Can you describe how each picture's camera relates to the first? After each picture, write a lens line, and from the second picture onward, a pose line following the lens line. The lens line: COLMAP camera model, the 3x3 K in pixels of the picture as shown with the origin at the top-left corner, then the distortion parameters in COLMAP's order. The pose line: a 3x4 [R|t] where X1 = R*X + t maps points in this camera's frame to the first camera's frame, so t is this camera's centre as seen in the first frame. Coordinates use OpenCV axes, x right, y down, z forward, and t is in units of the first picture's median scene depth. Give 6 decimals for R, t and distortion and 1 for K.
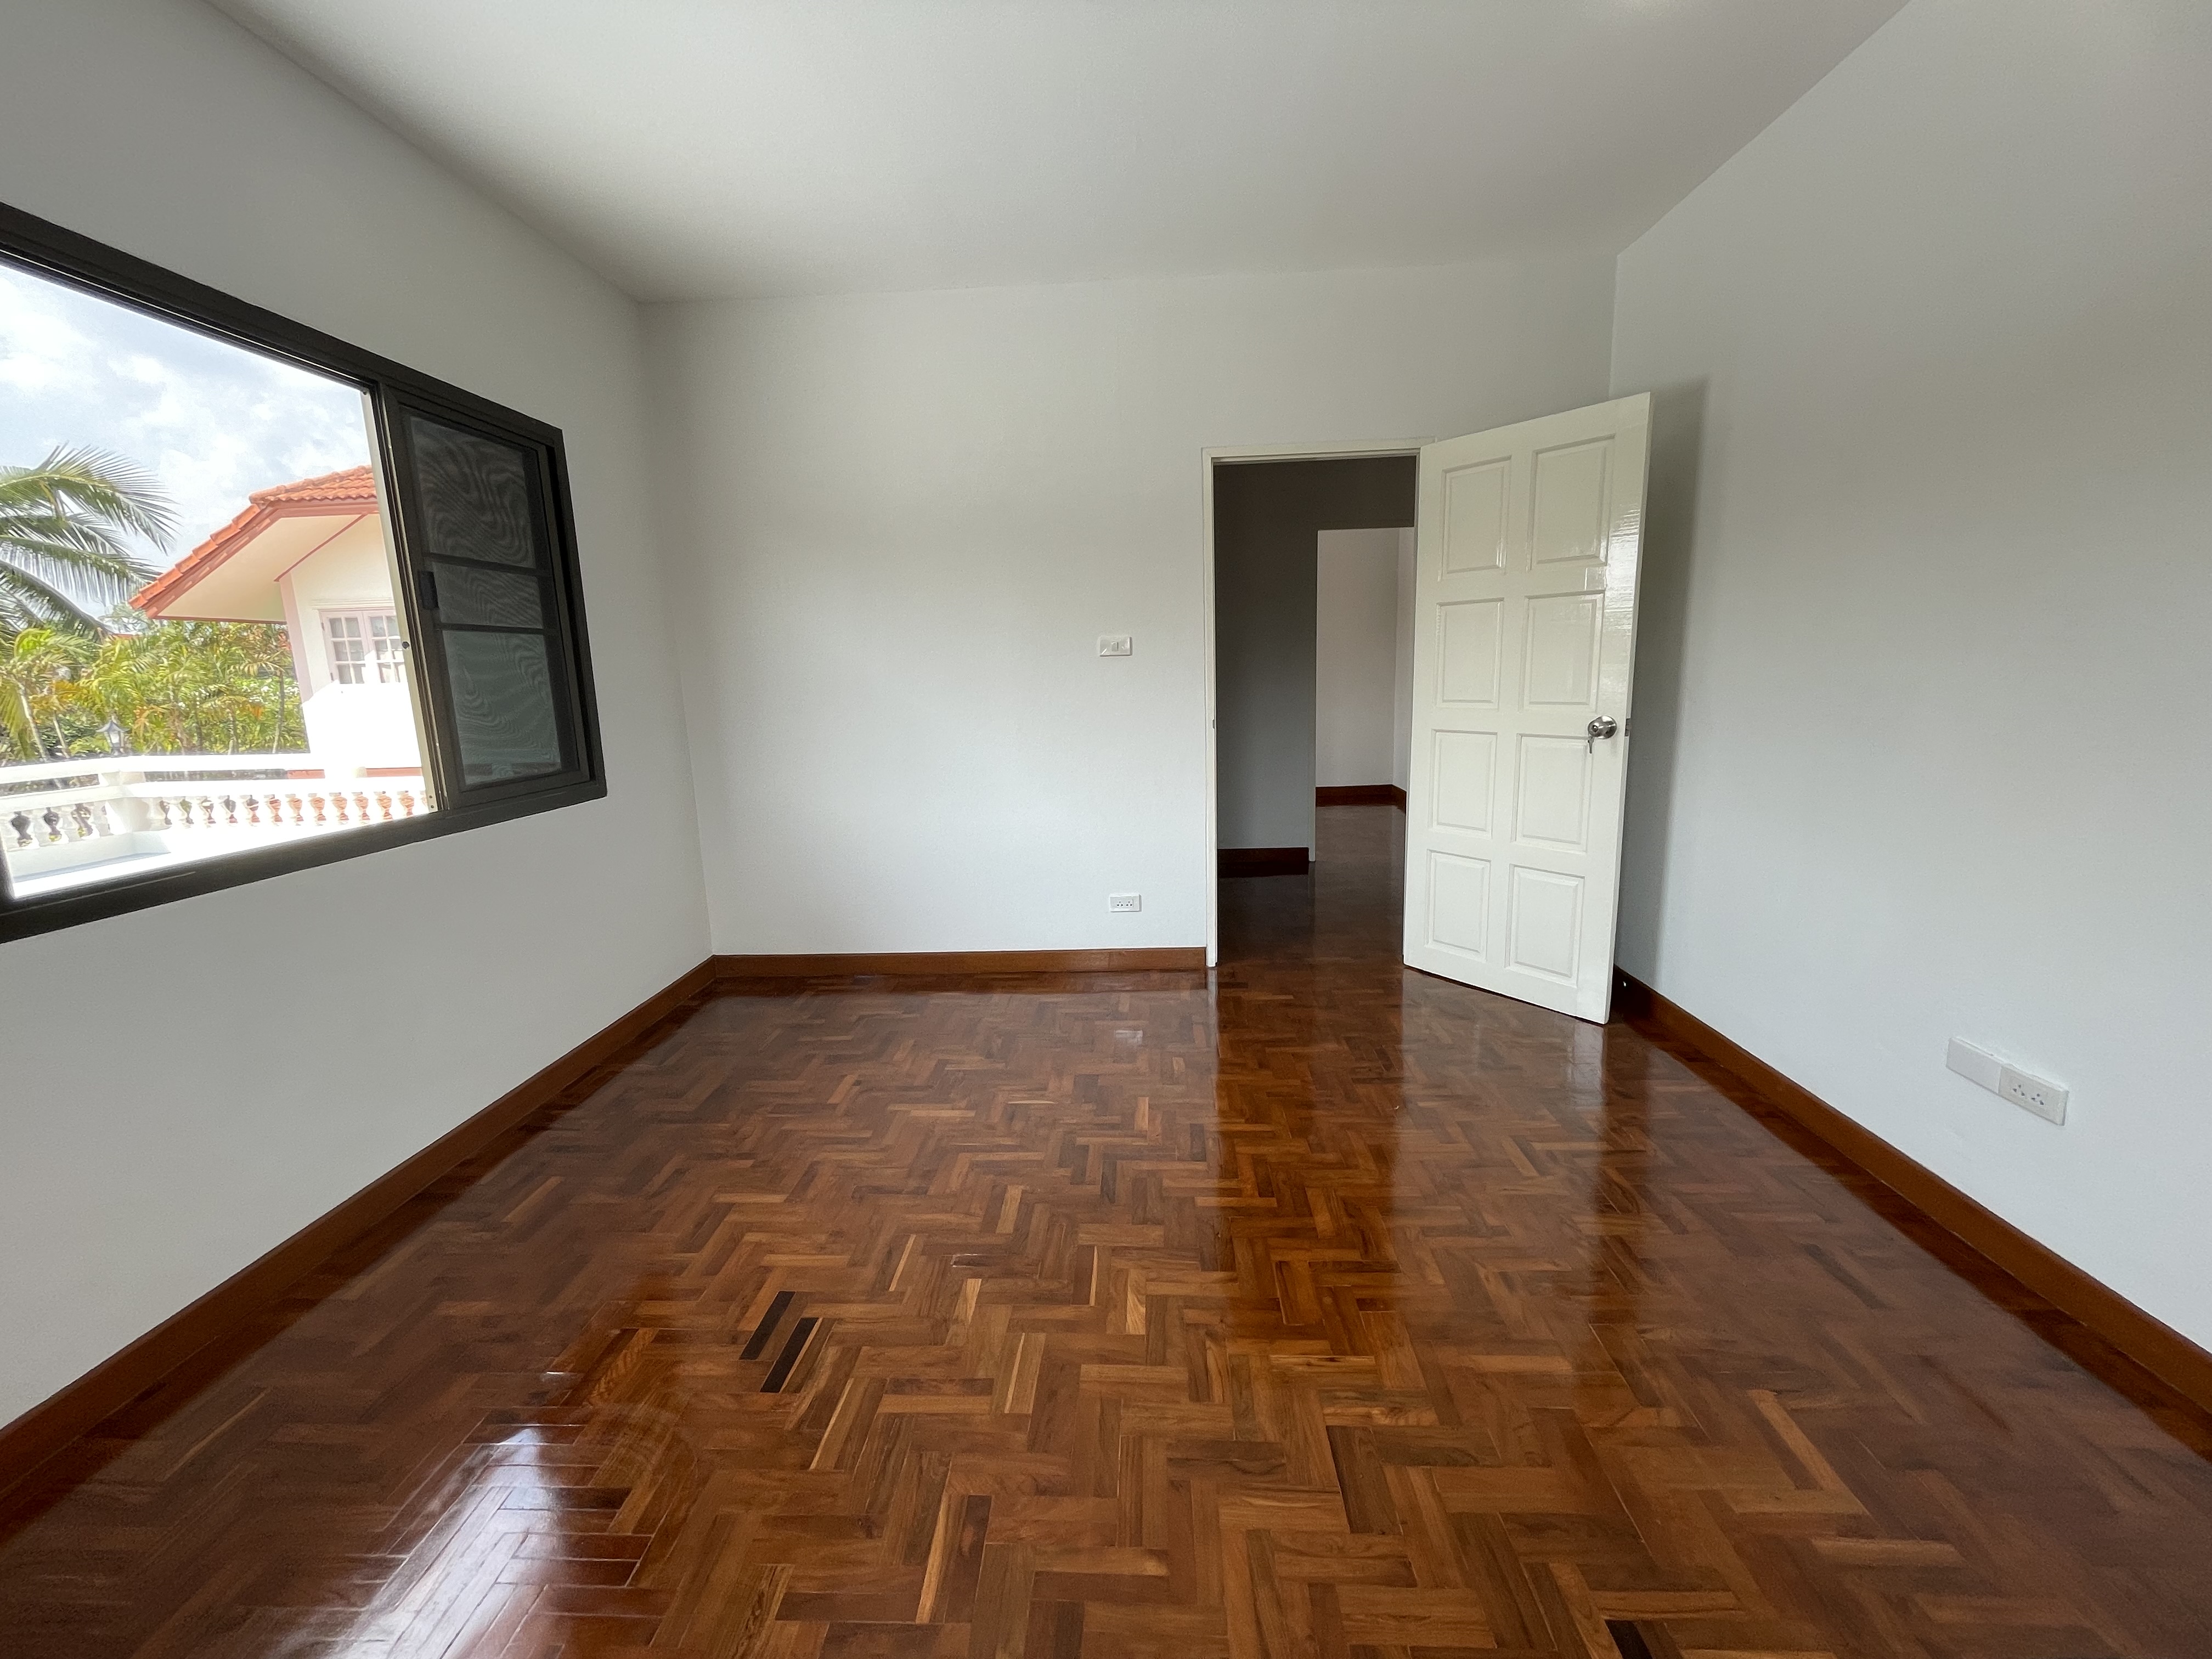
lens RADIAL K [[895.4, 0, 1110.4], [0, 895.4, 831.6], [0, 0, 1]] dist [-0.002174, 0.000360]
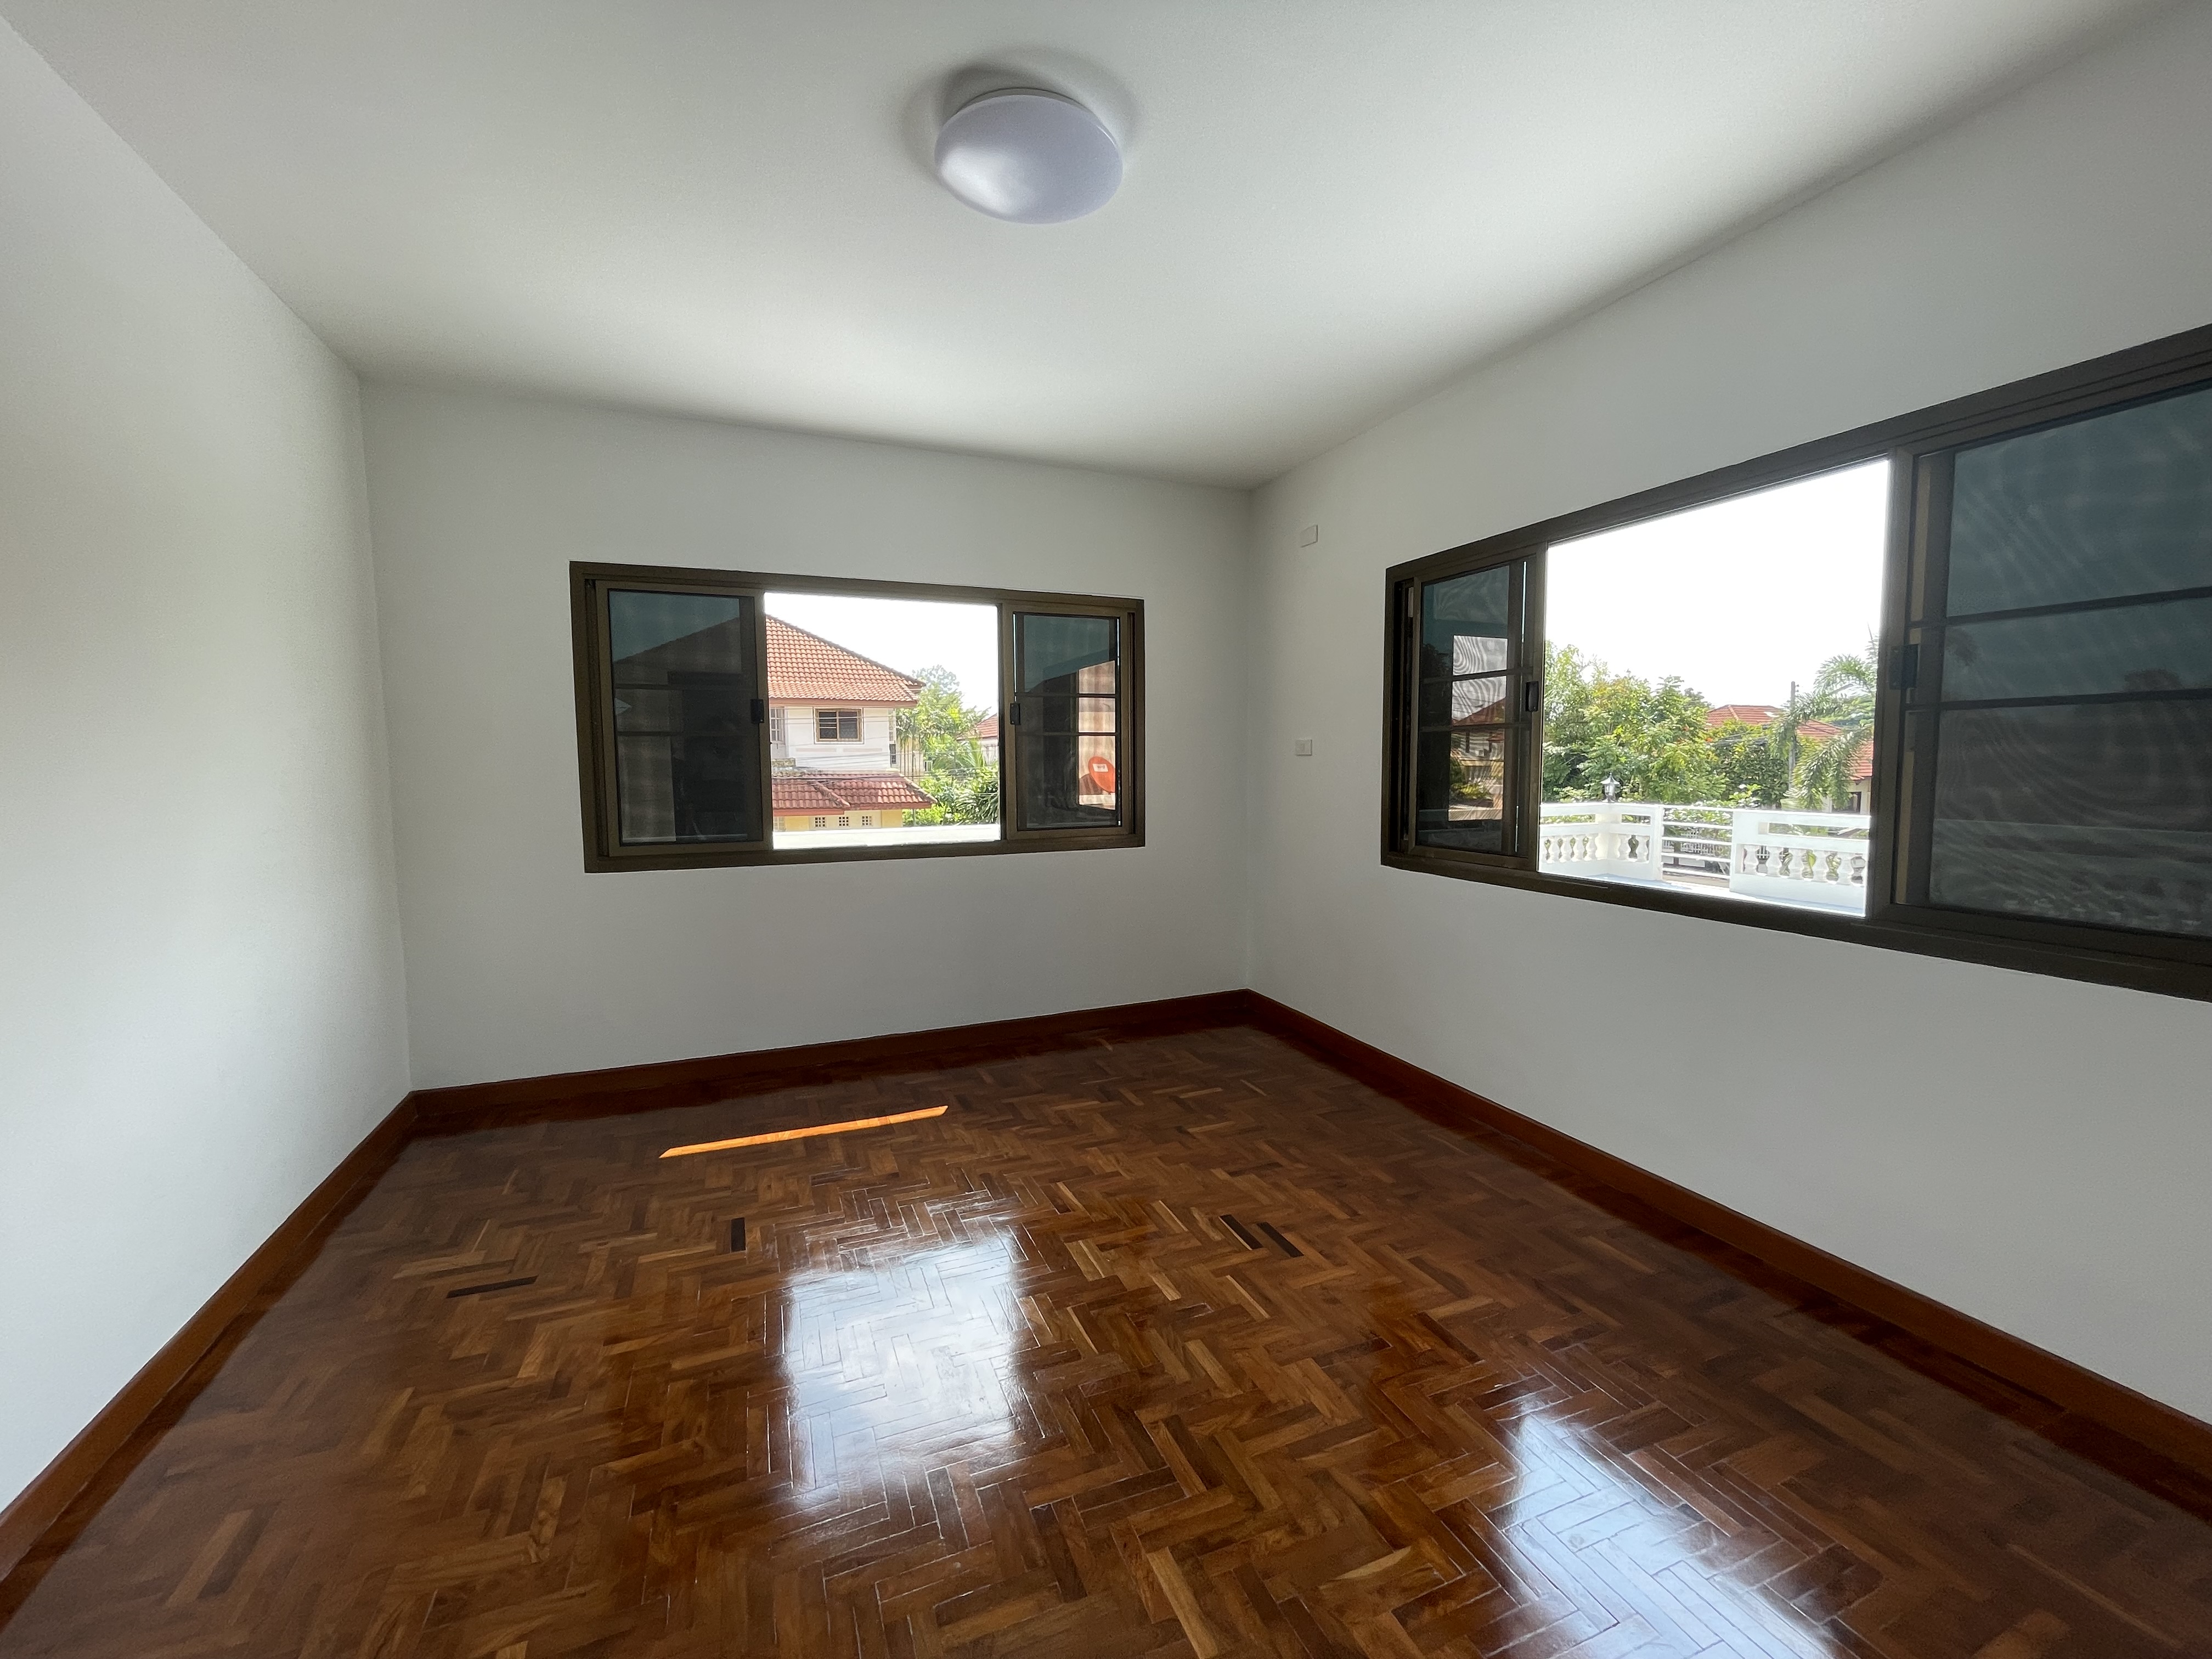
lens RADIAL K [[895.4, 0, 1101.7], [0, 895.4, 821.9], [0, 0, 1]] dist [-0.002174, 0.000360]
pose [[-0.908067, 0.065562, -0.413661, 0.357422], [-0.042493, 0.968154, 0.246724, -0.364051], [0.416663, 0.241619, -0.876363, 1.739422]]
